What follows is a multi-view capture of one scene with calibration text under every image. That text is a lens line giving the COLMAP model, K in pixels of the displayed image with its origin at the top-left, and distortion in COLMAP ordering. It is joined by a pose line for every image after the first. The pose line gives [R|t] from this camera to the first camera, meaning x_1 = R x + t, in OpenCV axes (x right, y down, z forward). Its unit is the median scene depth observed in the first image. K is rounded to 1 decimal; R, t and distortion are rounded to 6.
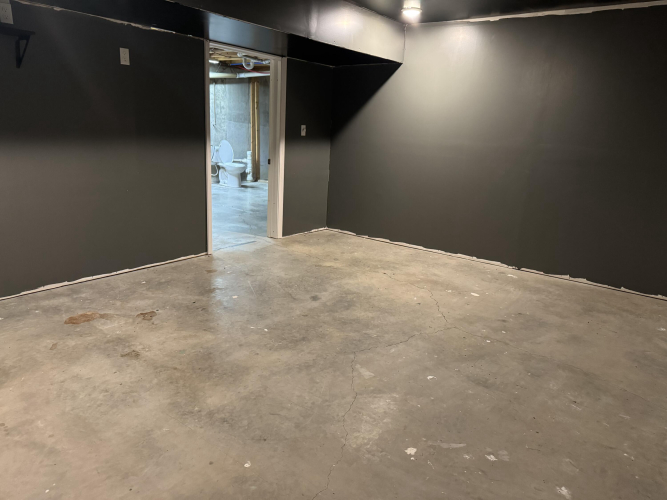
lens RADIAL K [[472.6, 0, 333.9], [0, 472.6, 250.0], [0, 0, 1]] dist [0.051409, -0.054851]
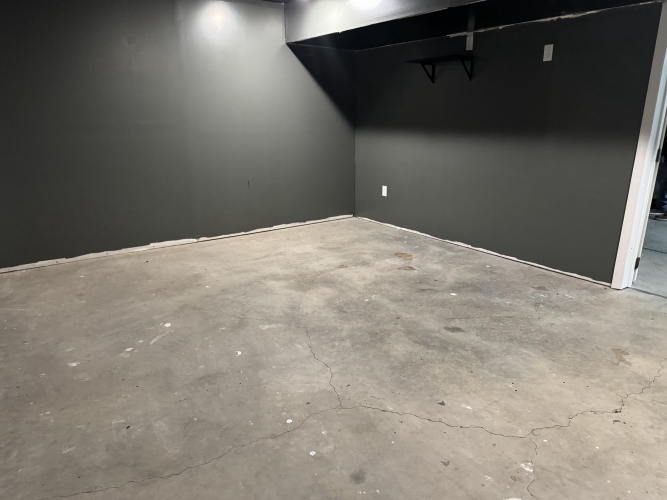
lens RADIAL K [[472.6, 0, 333.2], [0, 472.6, 253.7], [0, 0, 1]] dist [0.051409, -0.054851]
pose [[-0.303992, 0.224062, -0.925951, 0.803372], [-0.255274, 0.917248, 0.305763, -0.227108], [0.917836, 0.329321, -0.221639, 1.035168]]
